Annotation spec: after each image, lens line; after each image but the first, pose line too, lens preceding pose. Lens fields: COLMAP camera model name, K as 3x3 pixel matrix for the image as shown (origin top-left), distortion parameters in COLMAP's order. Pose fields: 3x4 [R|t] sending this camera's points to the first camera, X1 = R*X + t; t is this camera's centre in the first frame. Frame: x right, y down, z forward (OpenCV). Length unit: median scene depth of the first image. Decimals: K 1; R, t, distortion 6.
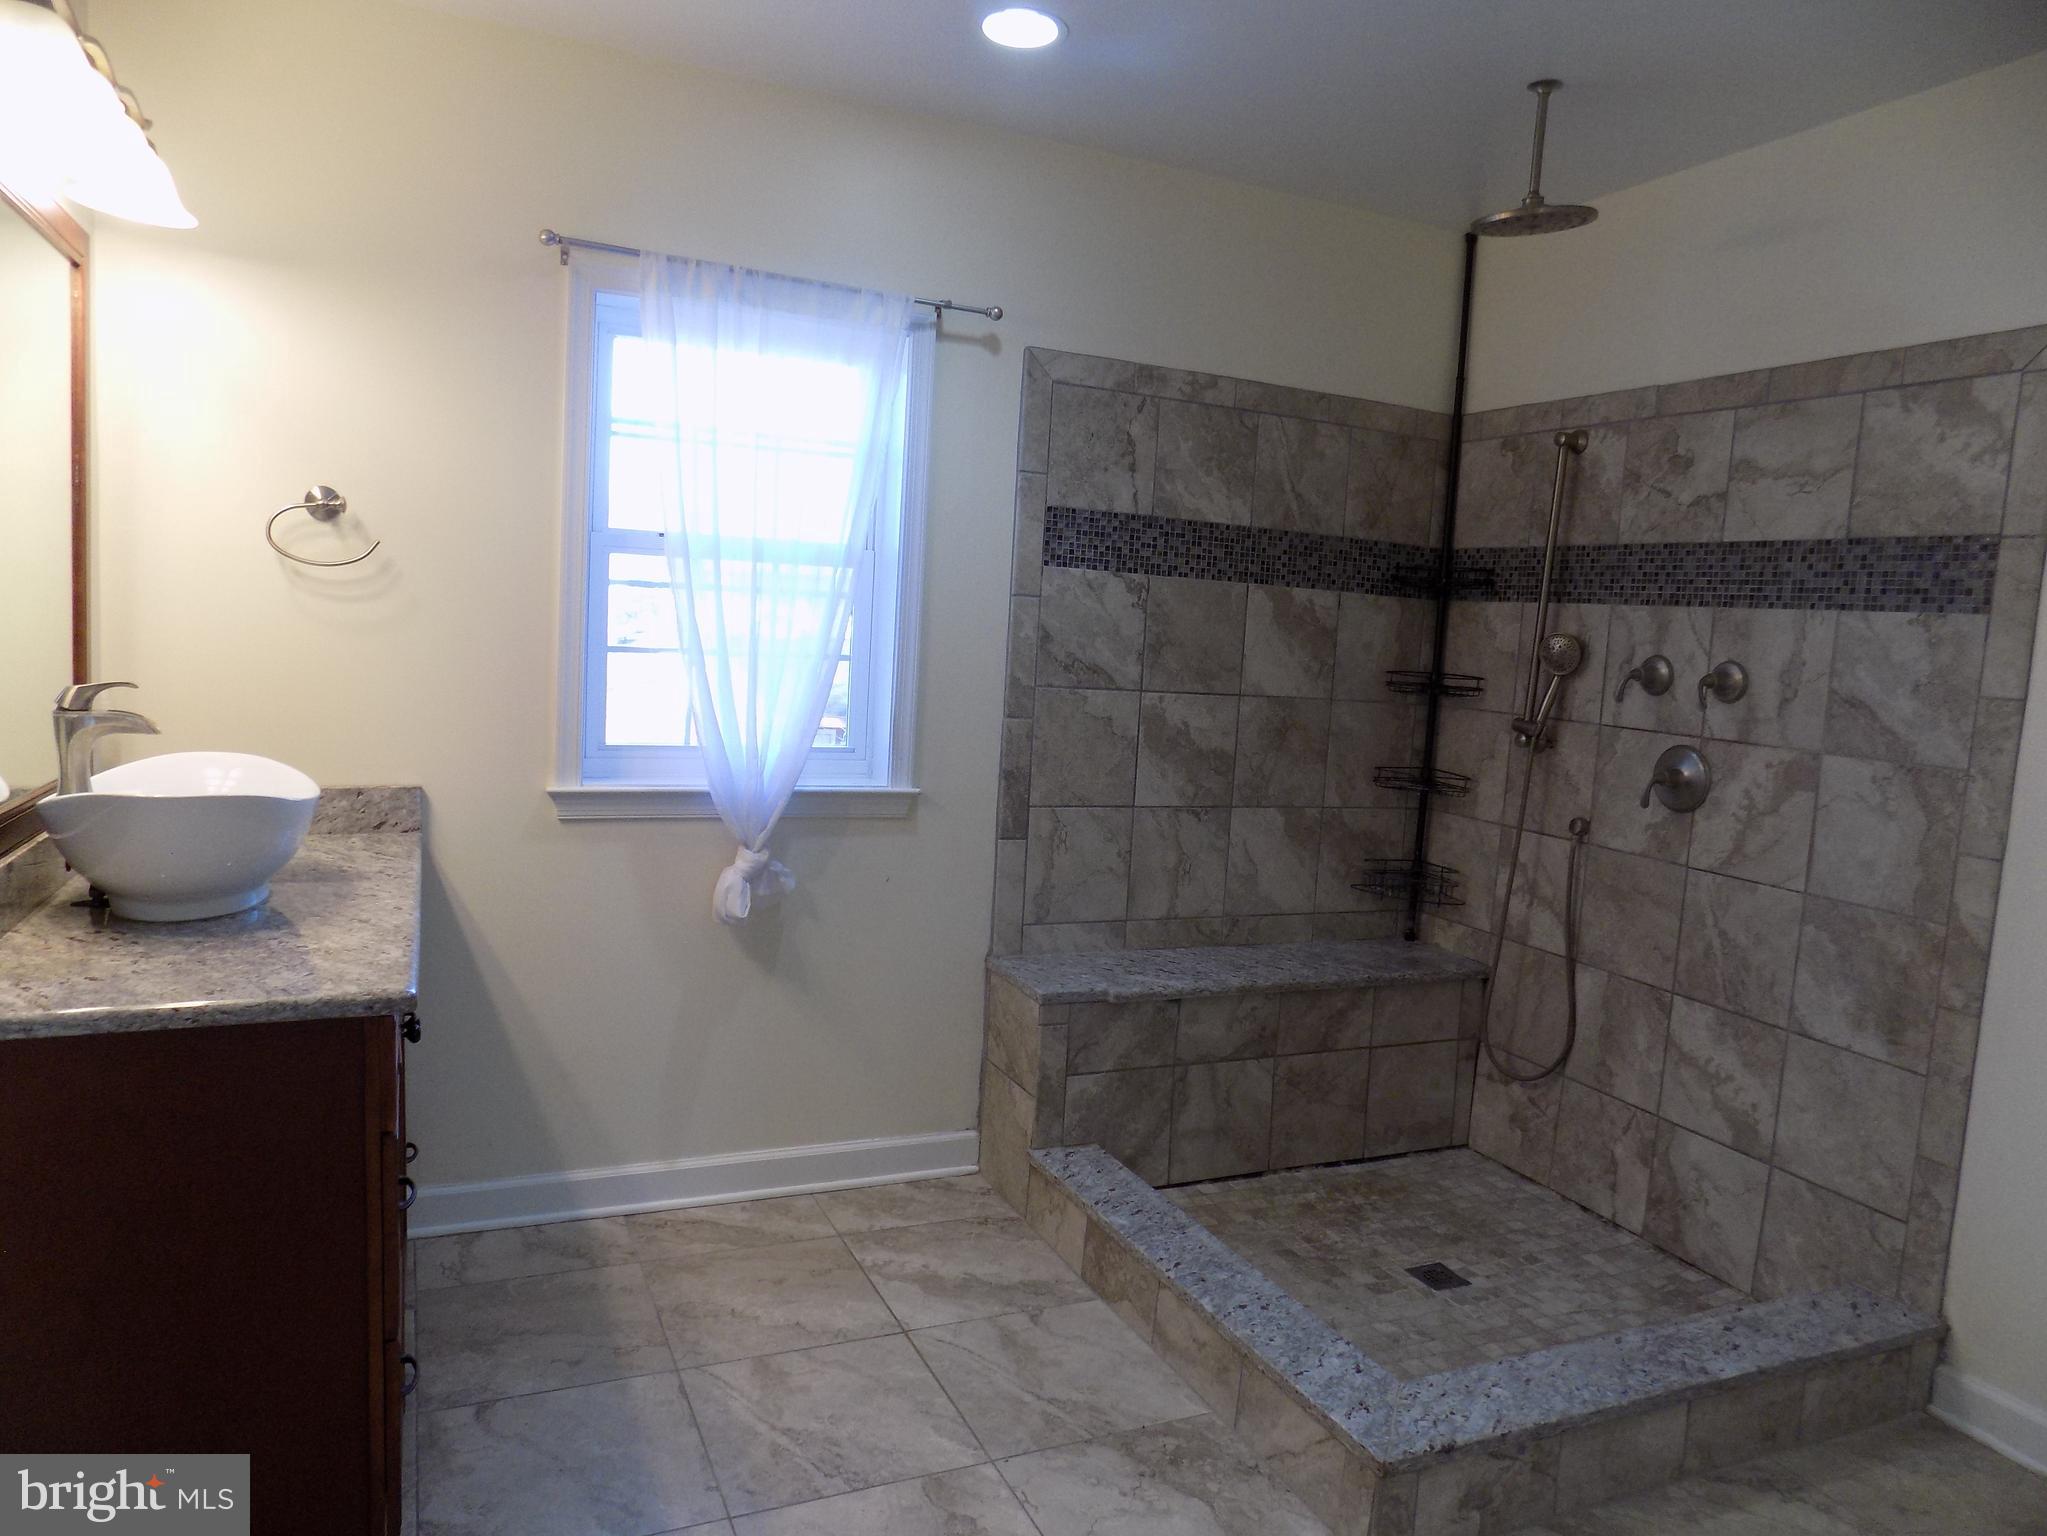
lens RADIAL K [[1381.4, 0, 1030.8], [0, 1381.4, 766.2], [0, 0, 1]] dist [-0.060567, 0.065044]
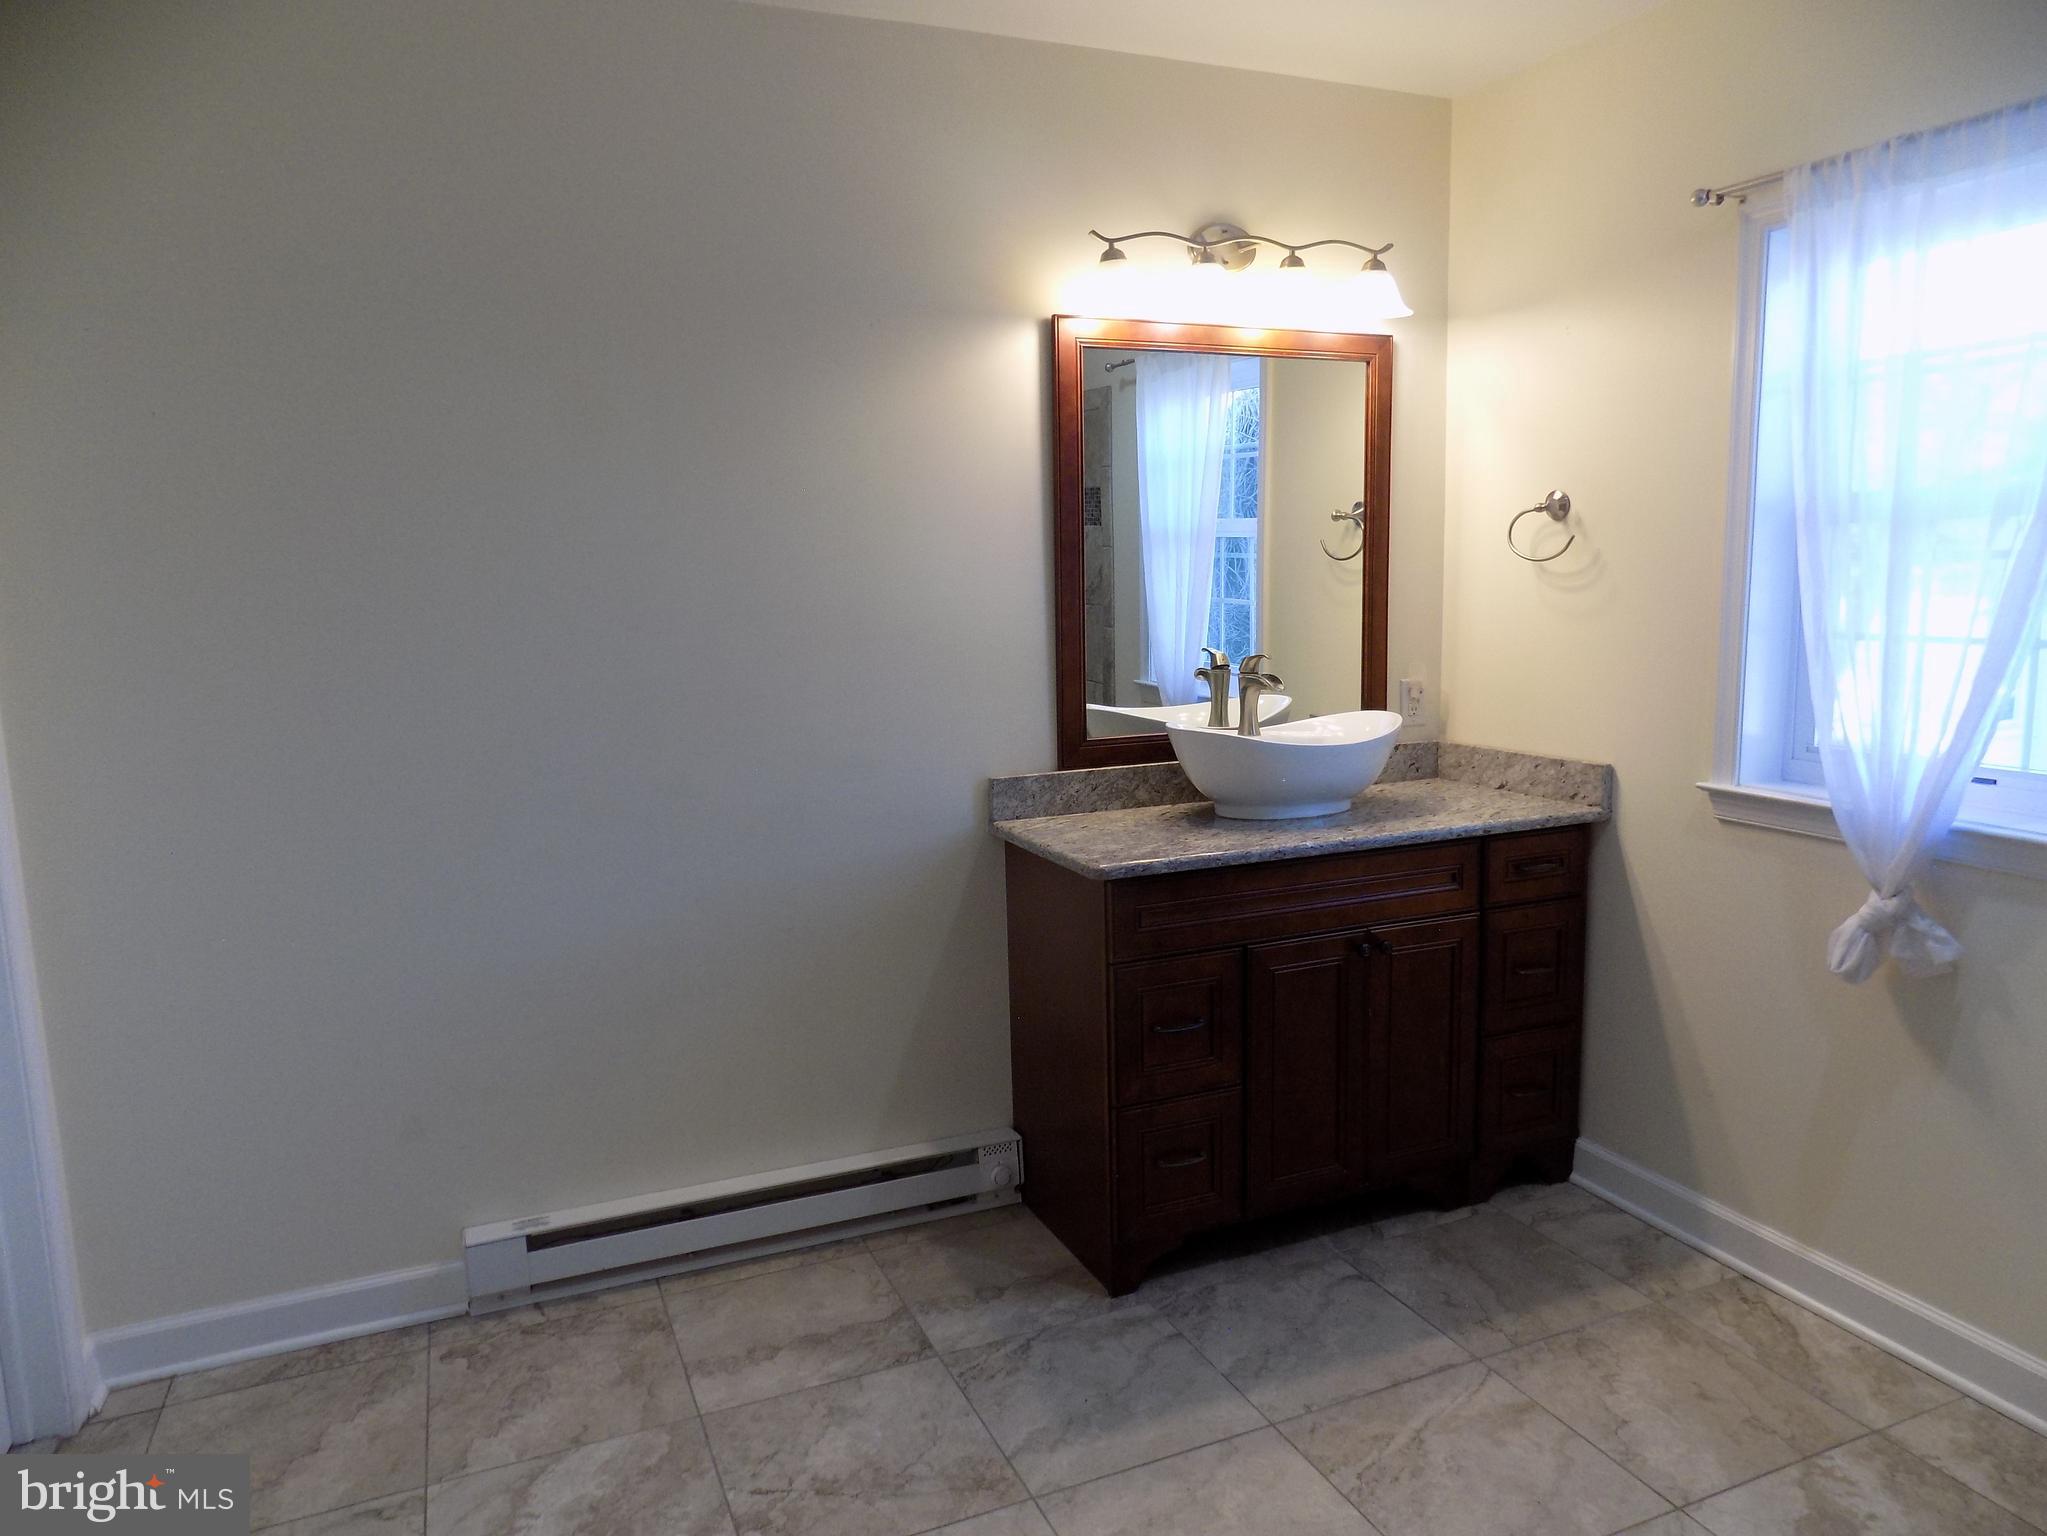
lens RADIAL K [[1381.4, 0, 1030.8], [0, 1381.4, 766.2], [0, 0, 1]] dist [-0.060567, 0.065044]
pose [[-0.015934, 0.090385, -0.995779, 0.578748], [-0.087552, 0.991954, 0.091439, -0.039813], [0.996032, 0.088640, -0.007893, 0.538157]]
